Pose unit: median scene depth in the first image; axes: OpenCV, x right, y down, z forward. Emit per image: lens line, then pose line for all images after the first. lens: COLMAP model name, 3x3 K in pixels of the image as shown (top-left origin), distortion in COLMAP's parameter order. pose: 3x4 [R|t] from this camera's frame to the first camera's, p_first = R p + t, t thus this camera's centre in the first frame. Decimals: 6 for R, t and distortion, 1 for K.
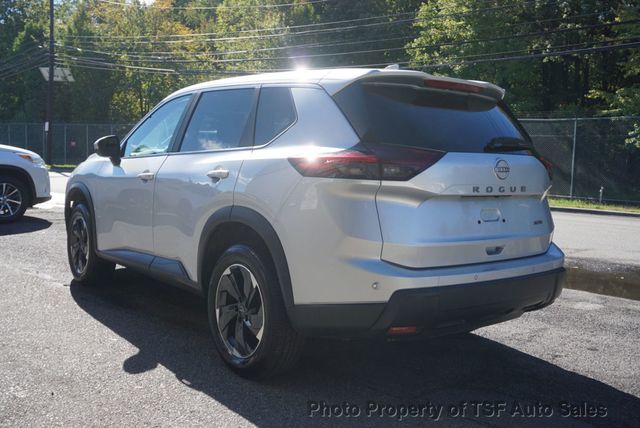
lens RADIAL K [[628.3, 0, 290.5], [0, 628.3, 213.7], [0, 0, 1]] dist [0.072553, -0.000810]
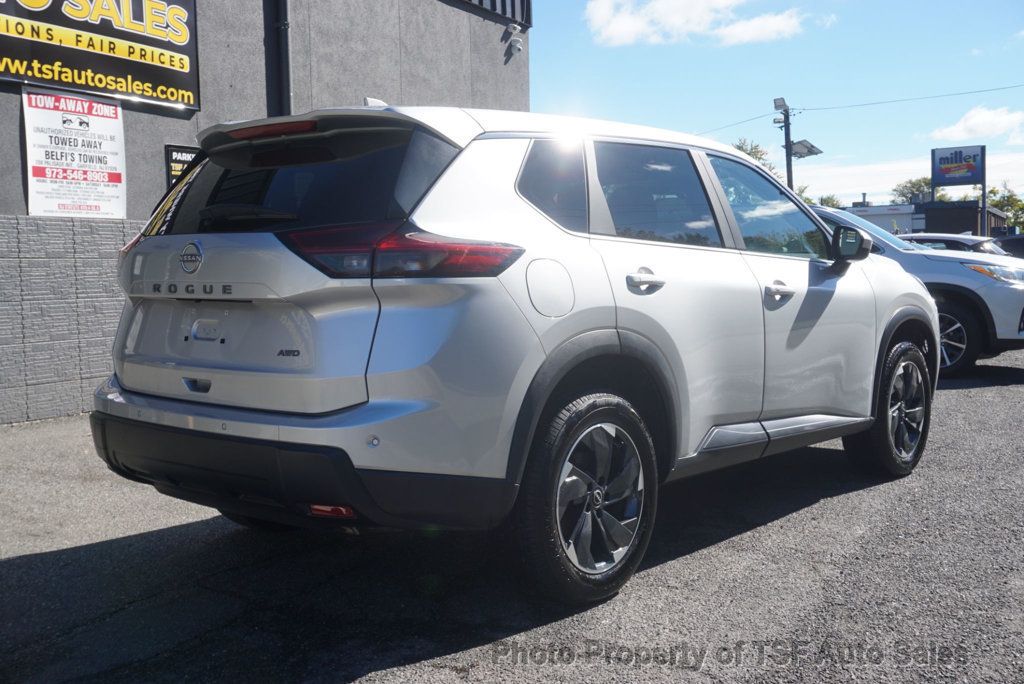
lens RADIAL K [[1142.3, 0, 512.0], [0, 1142.3, 342.0], [0, 0, 1]] dist [-0.005098, -0.017063]
pose [[0.199934, 0.031970, -0.979288, 1.426332], [-0.071865, 0.997254, 0.017884, -0.027358], [0.977170, 0.066801, 0.201682, 1.021171]]
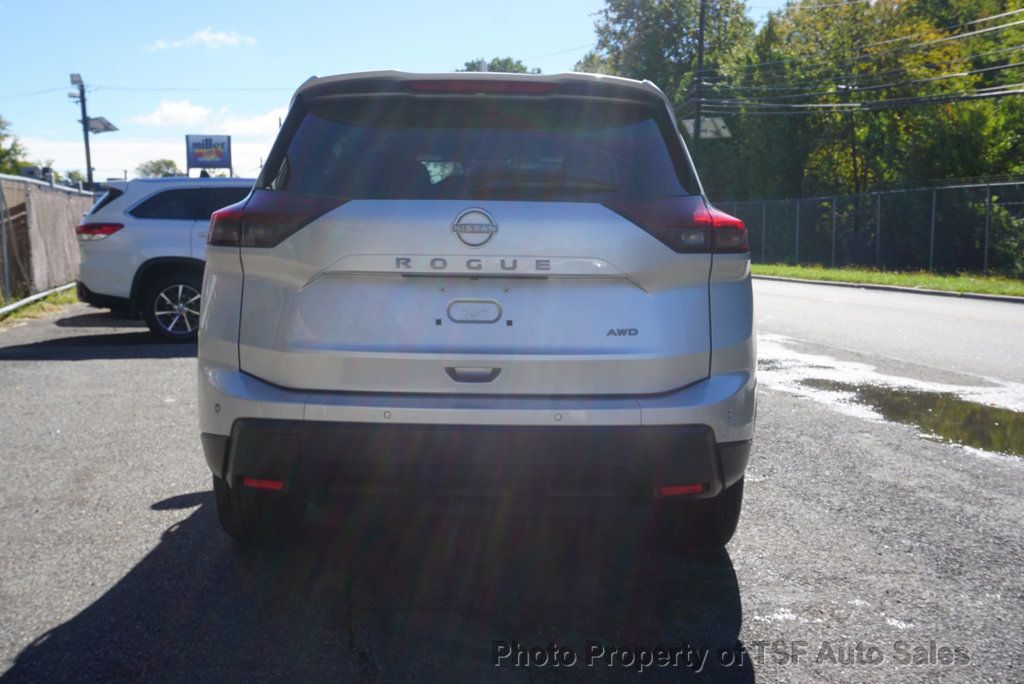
lens RADIAL K [[1012.8, 0, 512.0], [0, 1012.8, 342.0], [0, 0, 1]] dist [-0.011623, -0.008986]
pose [[0.795637, 0.043035, -0.604243, 0.843279], [-0.046472, 0.998870, 0.009949, 0.018480], [0.603988, 0.020165, 0.796738, 0.294771]]
